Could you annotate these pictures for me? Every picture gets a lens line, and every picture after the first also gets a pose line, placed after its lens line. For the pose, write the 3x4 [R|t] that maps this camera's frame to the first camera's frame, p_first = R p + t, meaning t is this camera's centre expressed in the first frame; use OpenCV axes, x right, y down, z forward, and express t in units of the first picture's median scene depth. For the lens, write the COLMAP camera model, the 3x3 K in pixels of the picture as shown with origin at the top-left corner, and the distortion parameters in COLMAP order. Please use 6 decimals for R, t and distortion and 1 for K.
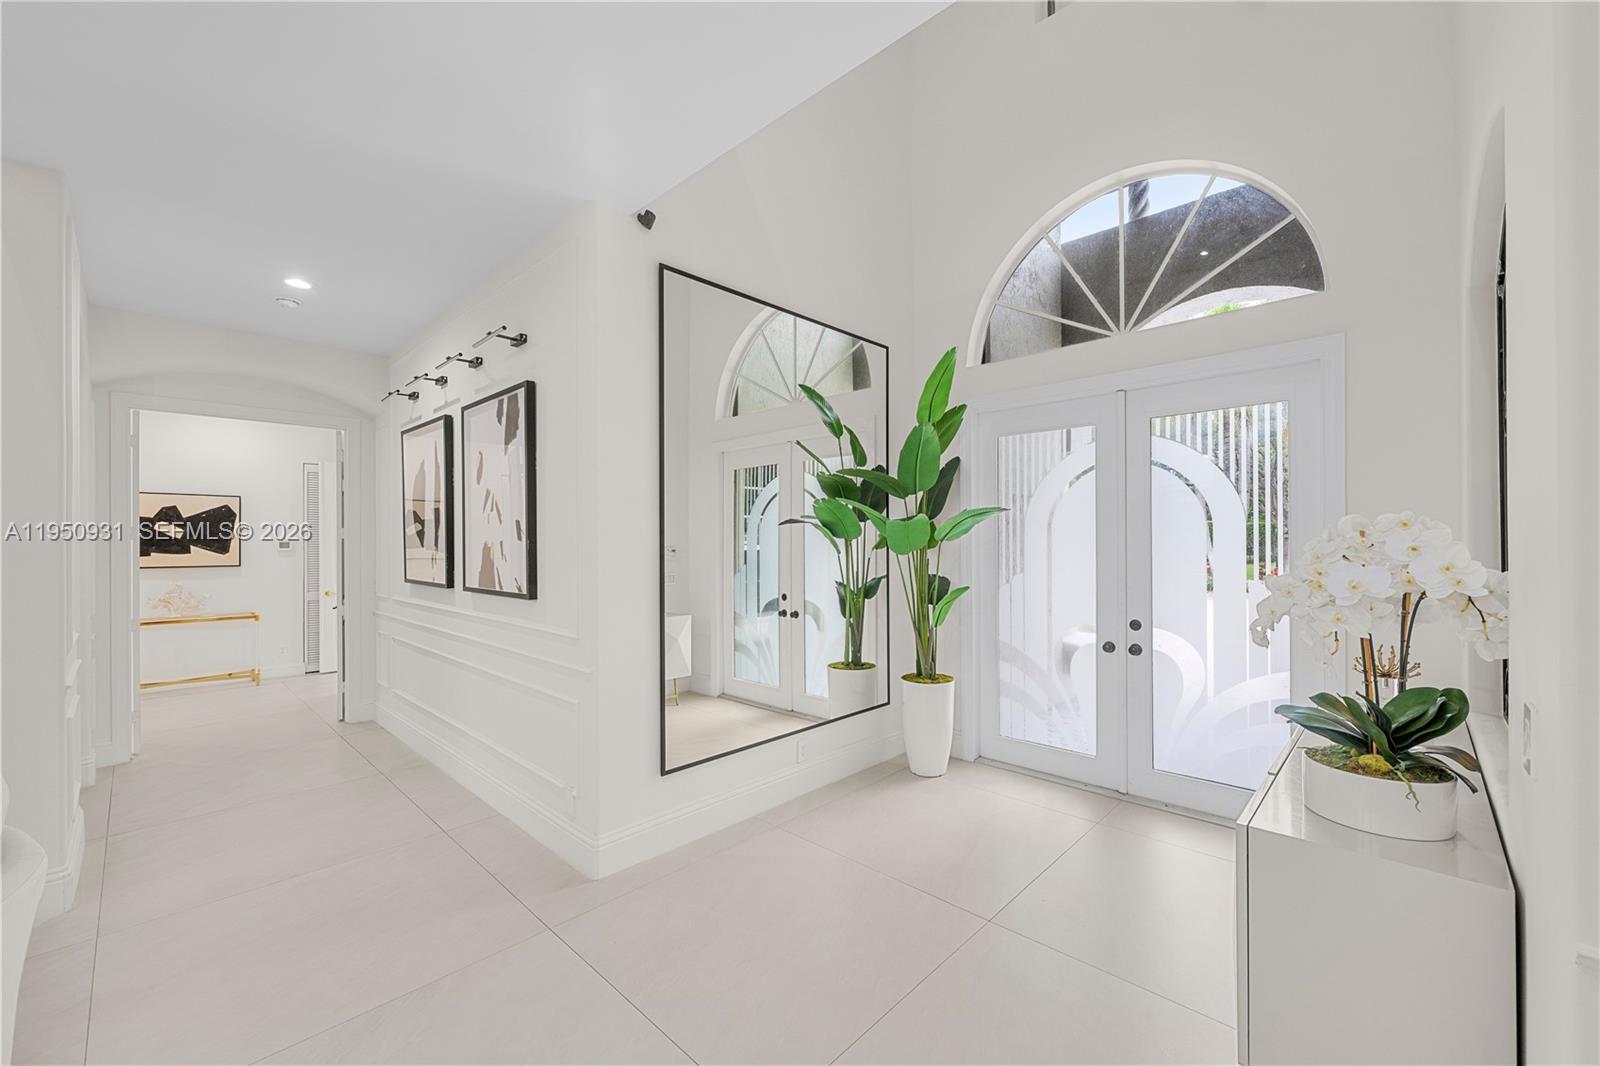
lens RADIAL K [[641.3, 0, 800.8], [0, 641.3, 546.6], [0, 0, 1]] dist [-0.004045, -0.000345]
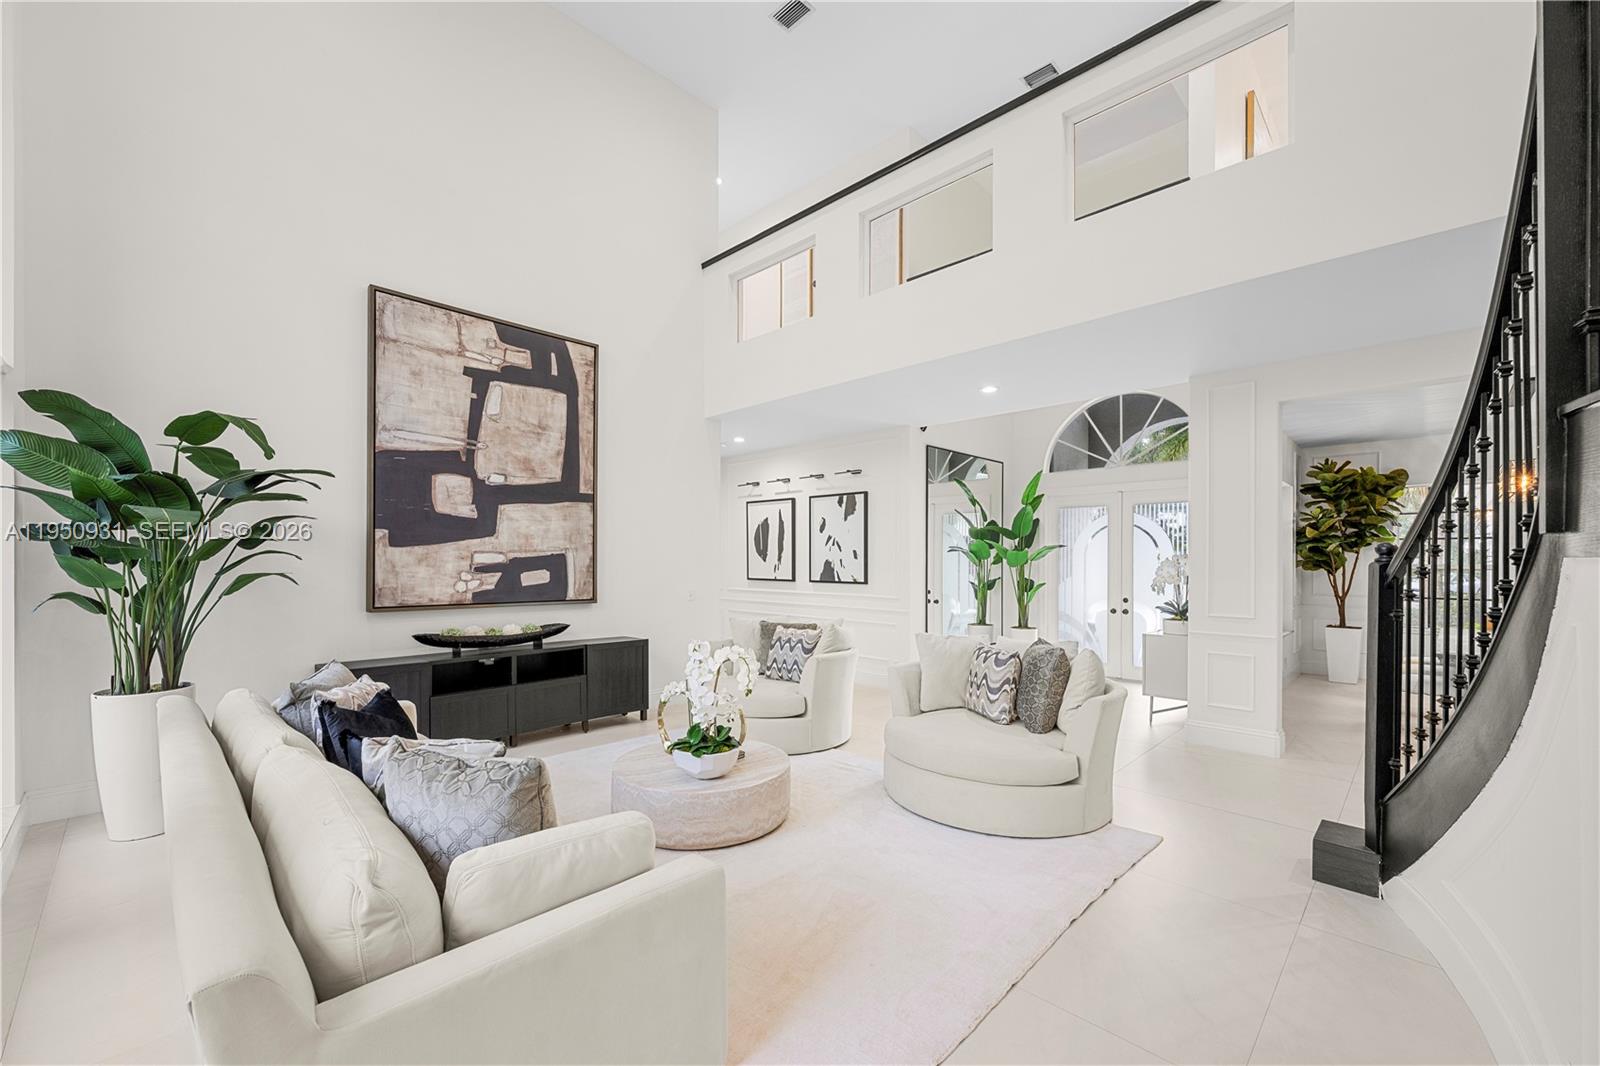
lens RADIAL K [[641.3, 0, 801.7], [0, 641.3, 556.4], [0, 0, 1]] dist [-0.004045, -0.000345]
pose [[0.999904, 0.009393, -0.010229, -0.483450], [-0.009502, 0.999898, -0.010697, 0.005697], [0.010127, 0.010793, 0.999890, -1.032208]]
